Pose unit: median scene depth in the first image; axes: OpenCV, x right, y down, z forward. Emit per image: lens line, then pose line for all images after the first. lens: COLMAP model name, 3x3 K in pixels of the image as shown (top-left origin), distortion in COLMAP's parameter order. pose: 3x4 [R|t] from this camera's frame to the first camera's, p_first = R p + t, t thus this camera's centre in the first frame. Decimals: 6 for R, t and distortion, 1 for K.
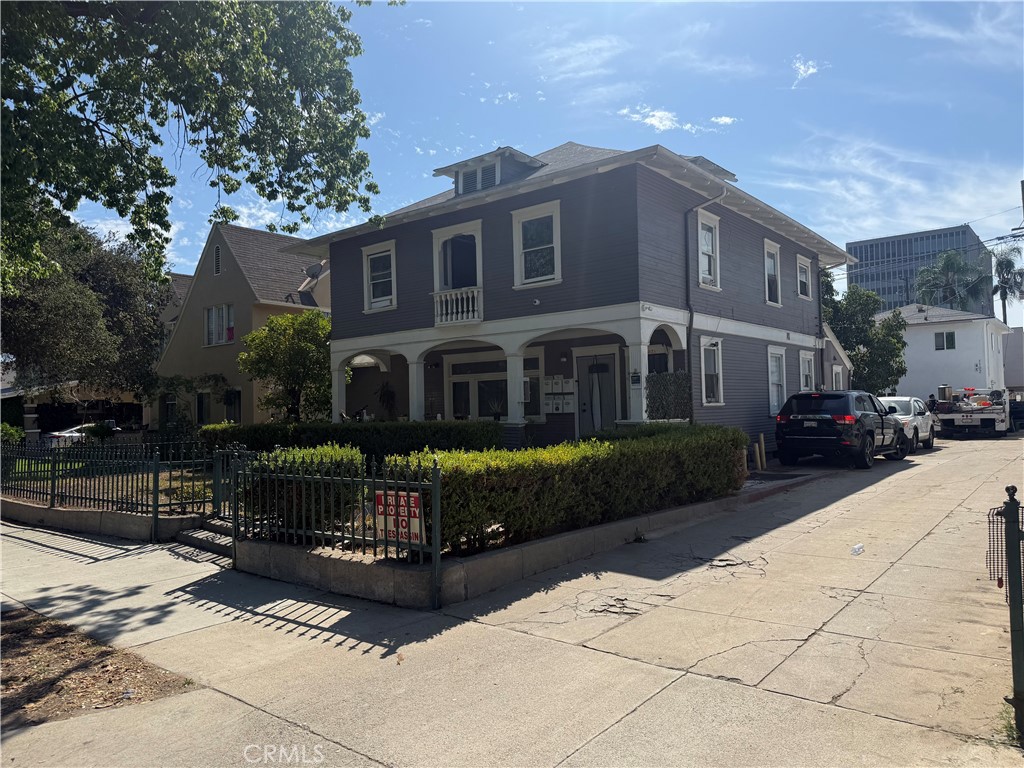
lens RADIAL K [[715.7, 0, 512.0], [0, 715.7, 384.0], [0, 0, 1]] dist [0.033965, -0.038312]
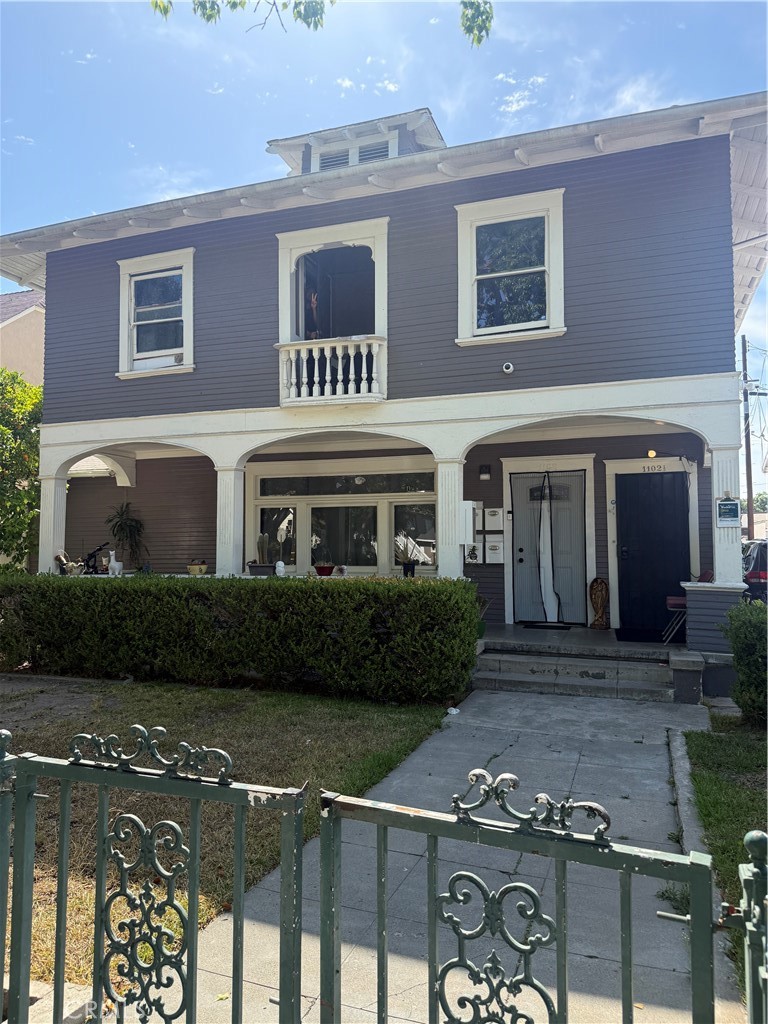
lens RADIAL K [[707.4, 0, 384.0], [0, 707.4, 512.0], [0, 0, 1]] dist [0.034647, -0.059141]
pose [[0.942349, 0.034643, 0.332833, -0.240239], [-0.030767, 0.999384, -0.016910, 0.010332], [-0.333213, 0.005695, 0.942834, 0.516511]]
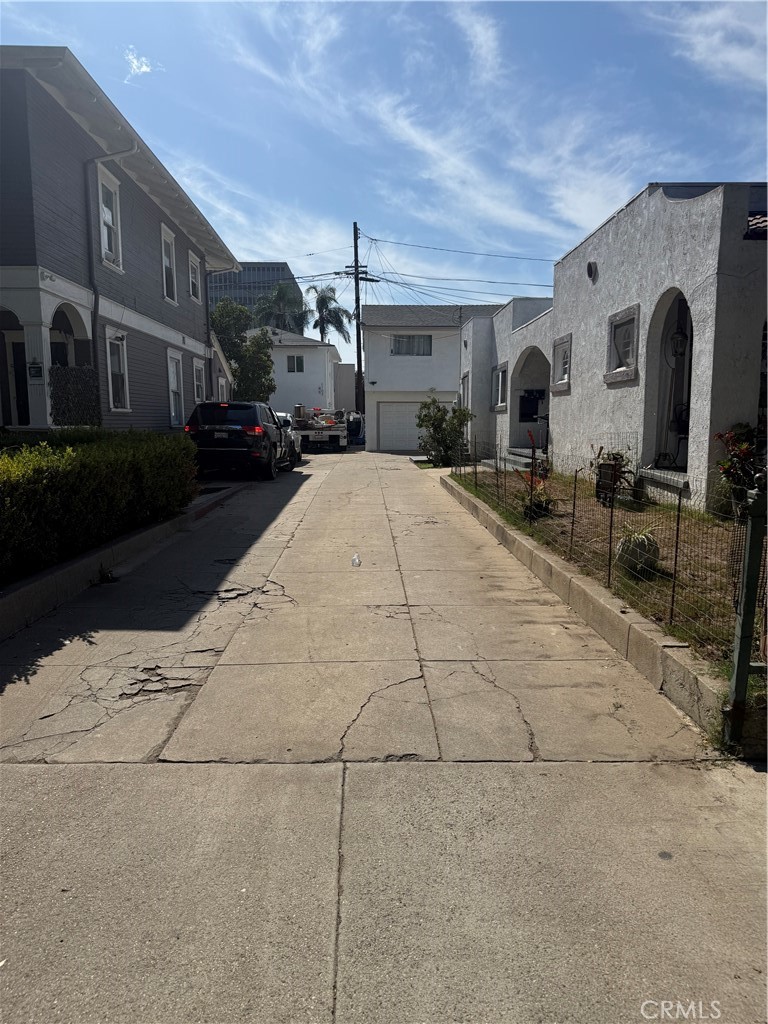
lens RADIAL K [[720.2, 0, 384.0], [0, 720.2, 512.0], [0, 0, 1]] dist [0.200735, -0.375546]
pose [[0.768254, -0.059505, 0.637373, -0.045469], [-0.037692, 0.989738, 0.137833, 0.016530], [-0.639034, -0.129914, 0.758128, 0.127656]]
